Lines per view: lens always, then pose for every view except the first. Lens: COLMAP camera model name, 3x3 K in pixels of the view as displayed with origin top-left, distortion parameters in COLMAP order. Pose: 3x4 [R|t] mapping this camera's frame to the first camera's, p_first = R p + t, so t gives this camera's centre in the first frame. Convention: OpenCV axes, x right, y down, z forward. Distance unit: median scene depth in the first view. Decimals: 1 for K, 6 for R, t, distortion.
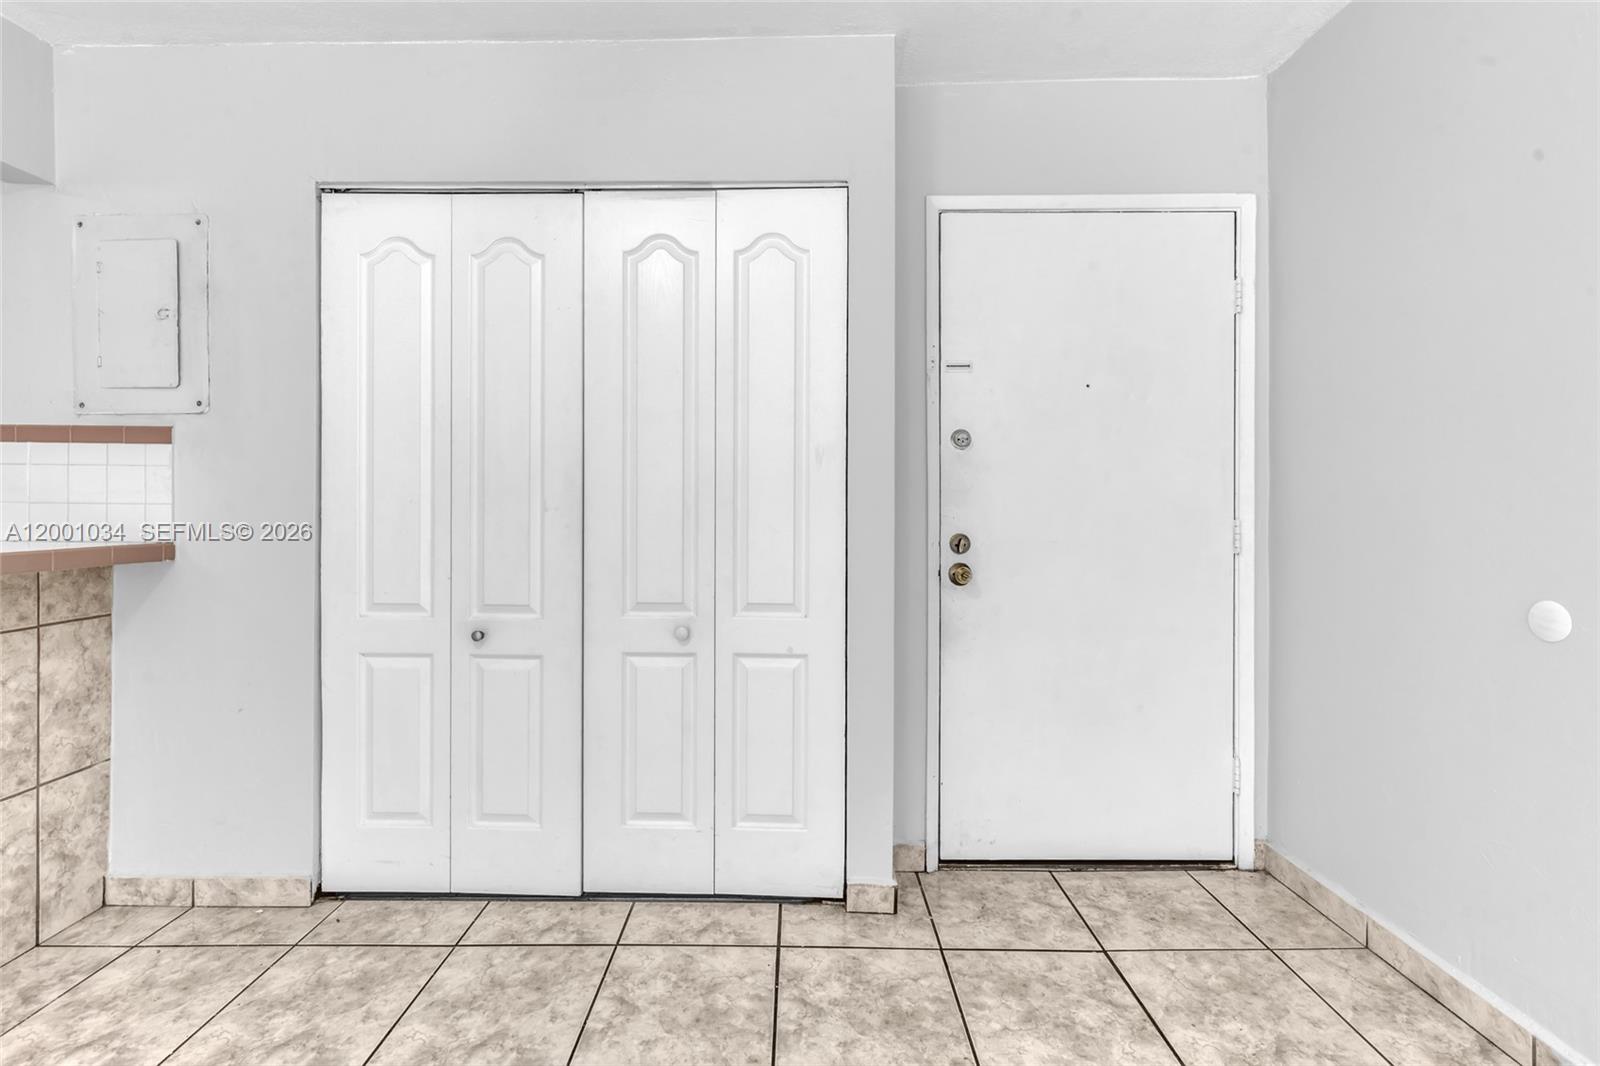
lens RADIAL K [[718.4, 0, 795.7], [0, 718.4, 517.6], [0, 0, 1]] dist [0.004211, -0.000665]
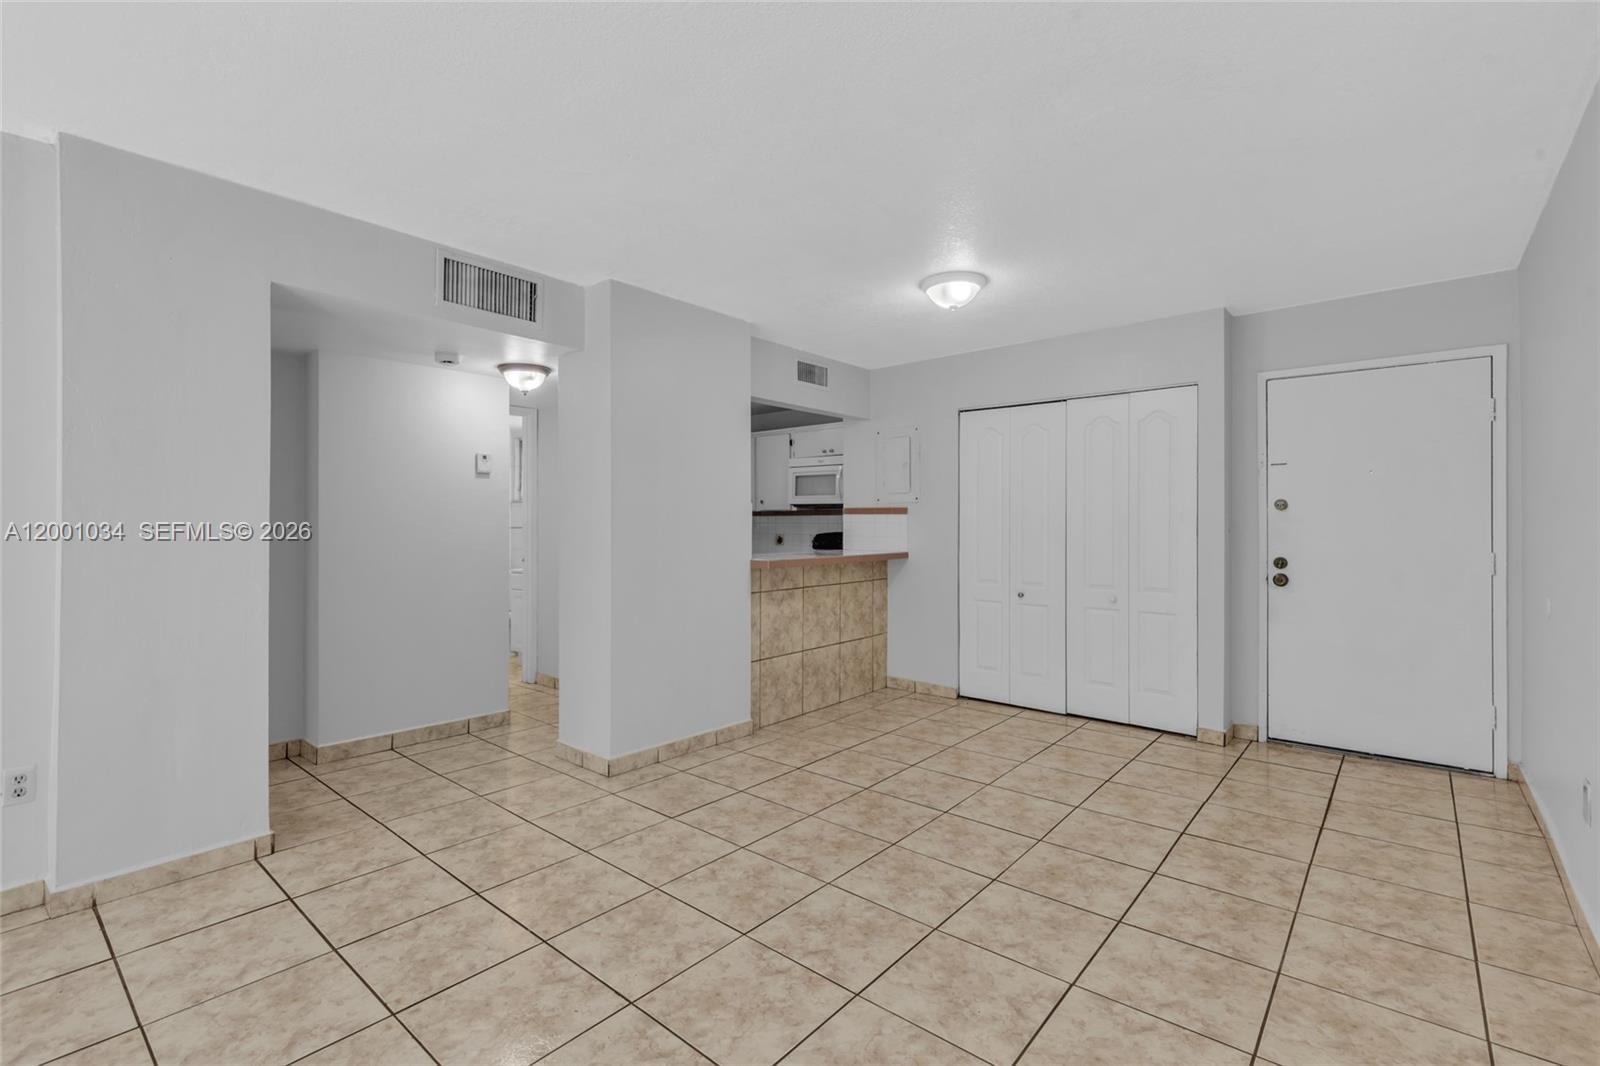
lens RADIAL K [[718.4, 0, 789.0], [0, 718.4, 520.3], [0, 0, 1]] dist [0.004211, -0.000665]
pose [[0.760755, -0.004753, -0.649022, 0.499673], [-0.002933, 0.999938, -0.010760, -0.050448], [0.649032, 0.010090, 0.760694, -1.261803]]
